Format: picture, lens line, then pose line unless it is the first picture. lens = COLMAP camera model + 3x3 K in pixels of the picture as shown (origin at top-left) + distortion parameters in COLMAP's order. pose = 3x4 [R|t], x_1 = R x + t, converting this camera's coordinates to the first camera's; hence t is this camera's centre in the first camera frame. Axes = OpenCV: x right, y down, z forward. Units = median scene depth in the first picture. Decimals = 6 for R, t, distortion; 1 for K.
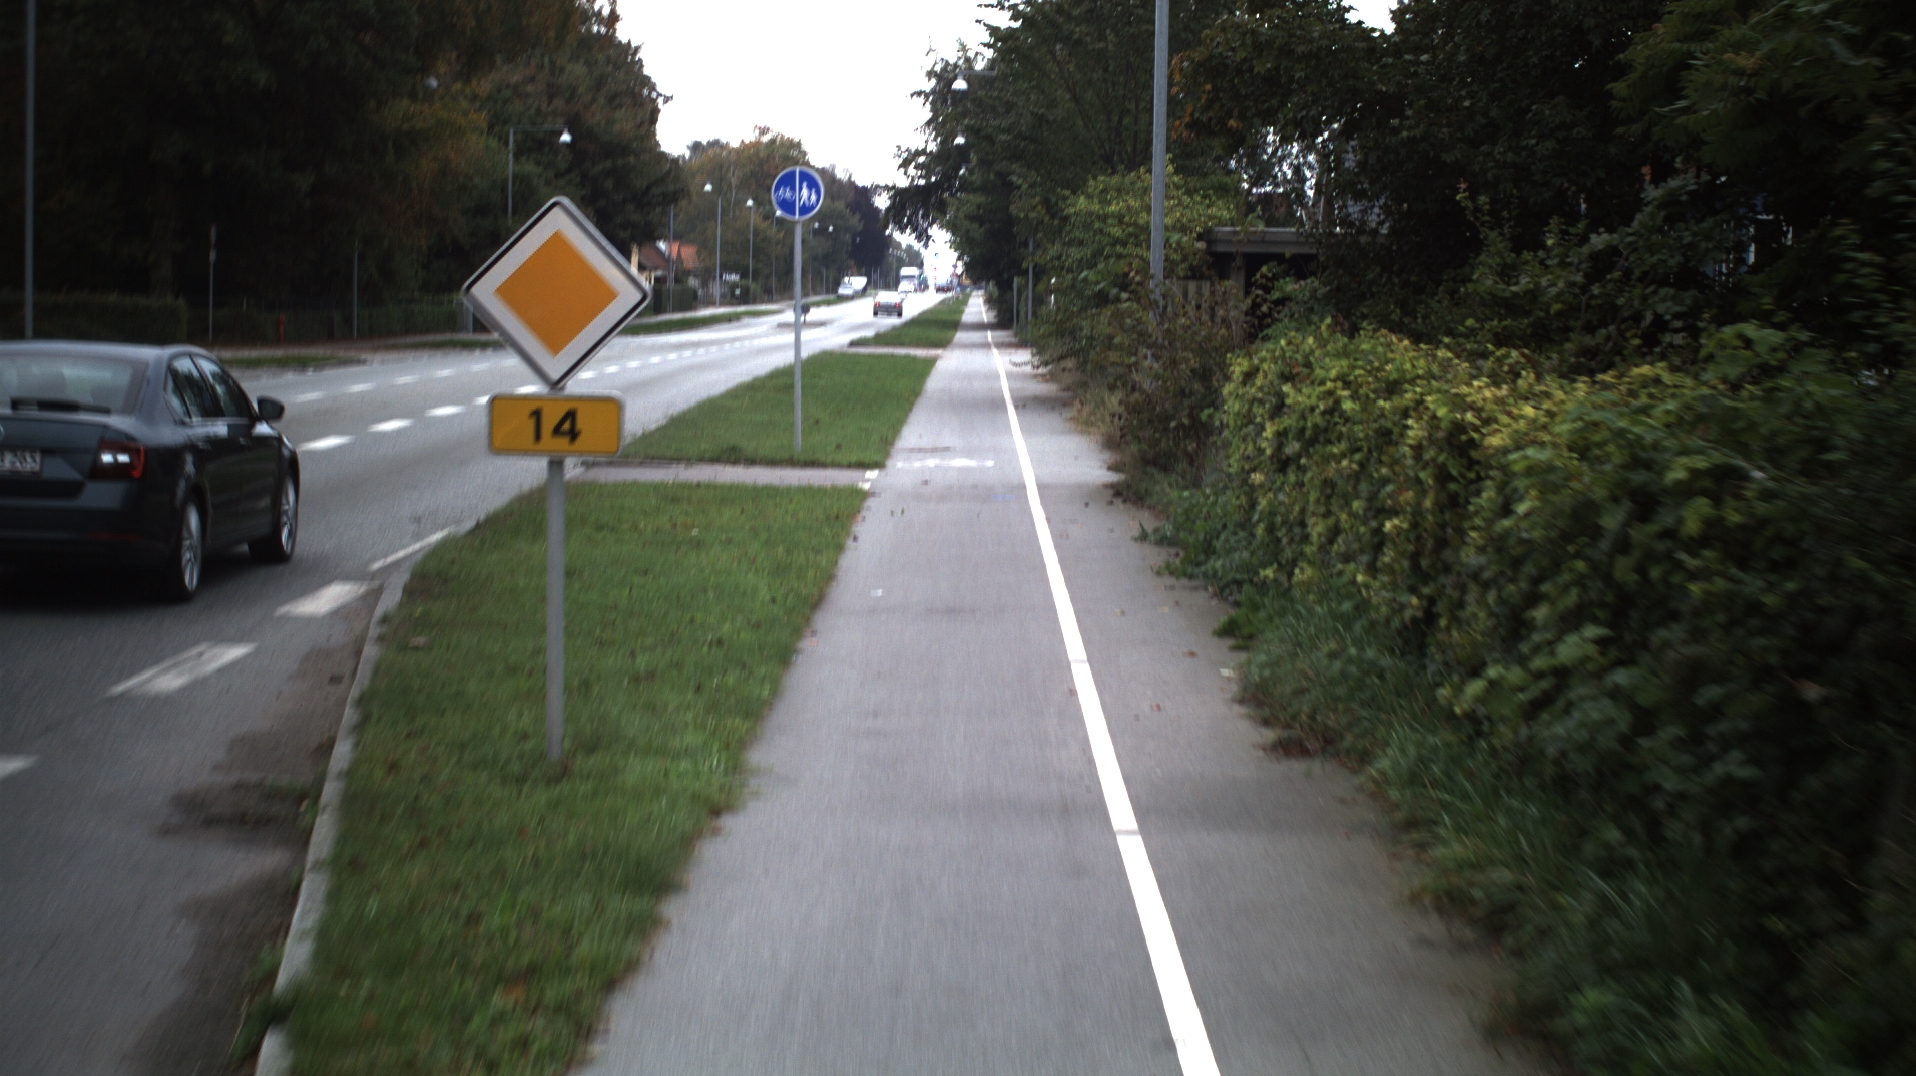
lens RADIAL K [[3408.1, 0, 954.6], [0, 3408.1, 538.5], [0, 0, 1]] dist [-0.245847, 0.000000]
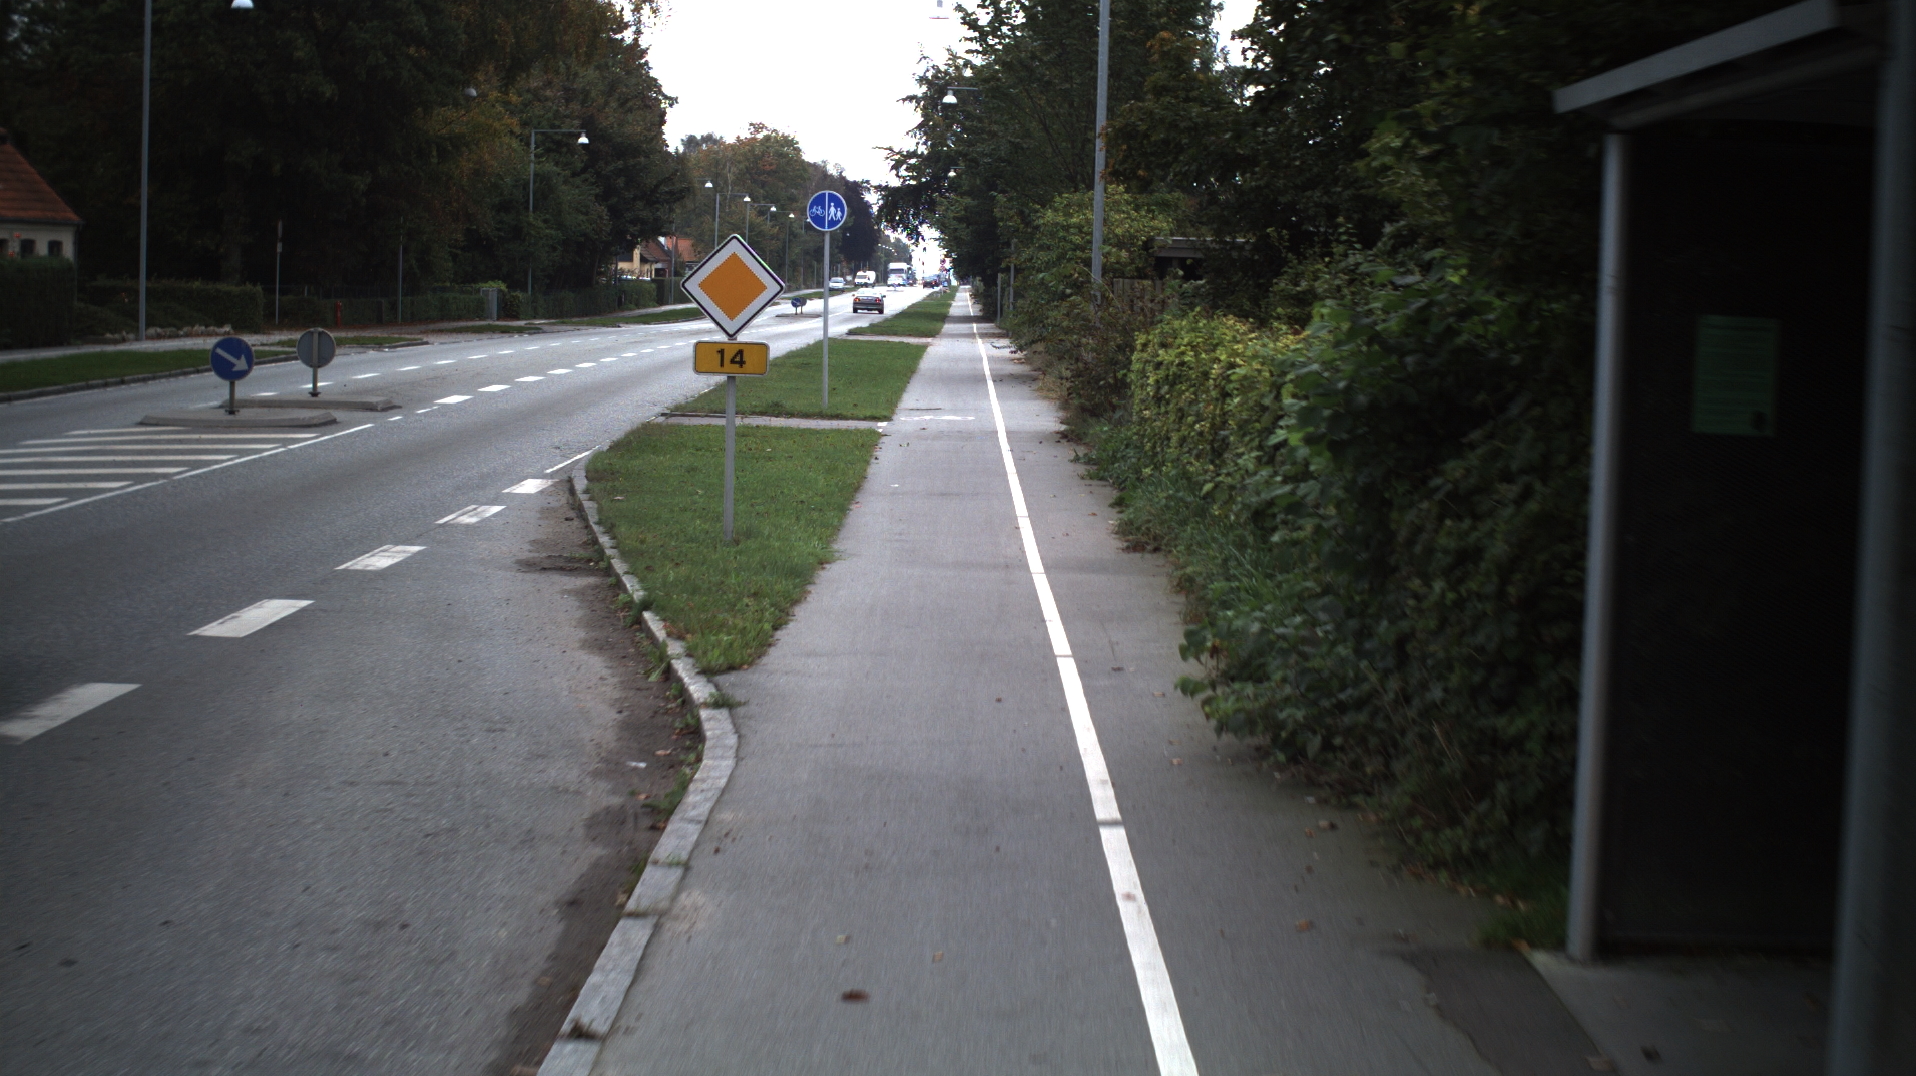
lens RADIAL K [[3410.2, 0, 958.1], [0, 3410.2, 535.9], [0, 0, 1]] dist [-0.247905, 0.000000]
pose [[0.999939, 0.009548, 0.005465, -0.001002], [-0.009553, 0.999954, 0.000830, 0.014563], [-0.005457, -0.000882, 0.999985, -0.204277]]
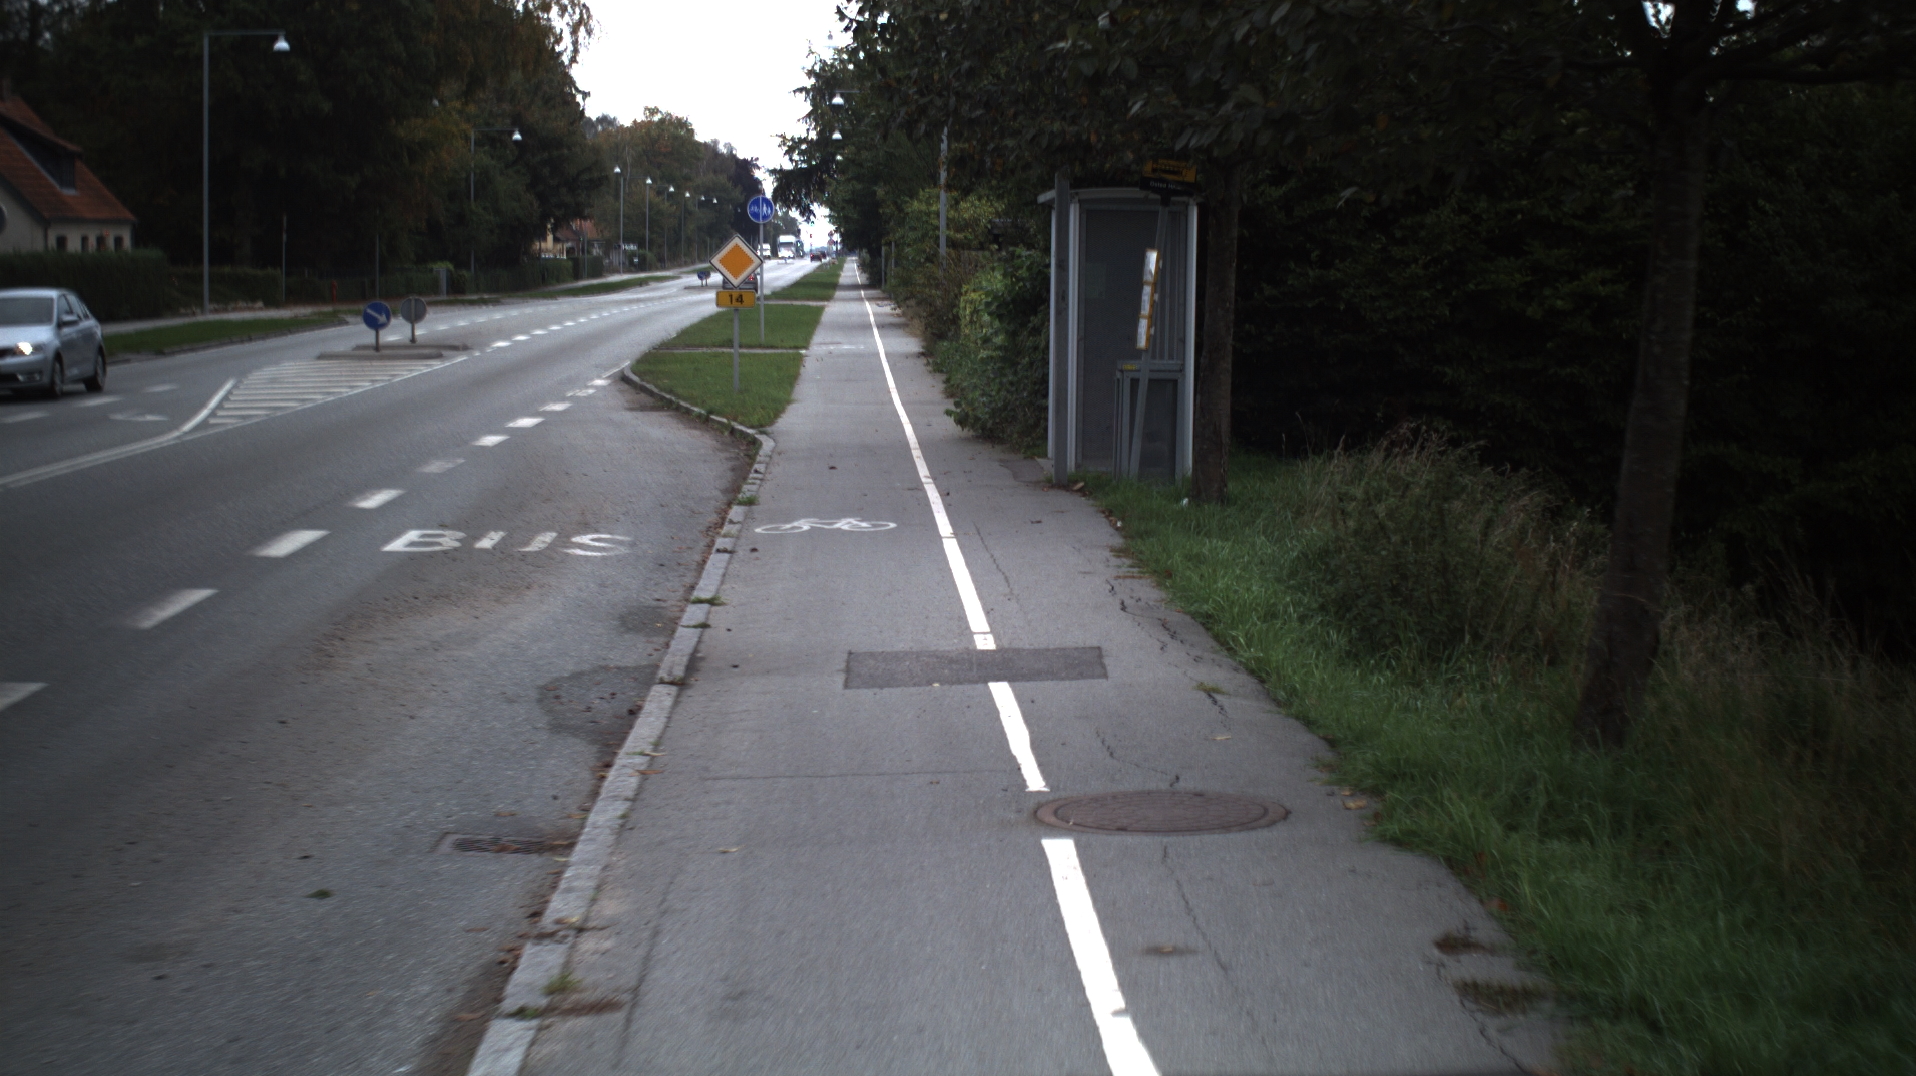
lens RADIAL K [[3408.1, 0, 962.7], [0, 3408.1, 543.9], [0, 0, 1]] dist [-0.245847, 0.000000]
pose [[0.999184, -0.012607, 0.038373, -0.005282], [0.012153, 0.999854, 0.012025, 0.043778], [-0.038519, -0.011549, 0.999191, -0.611784]]
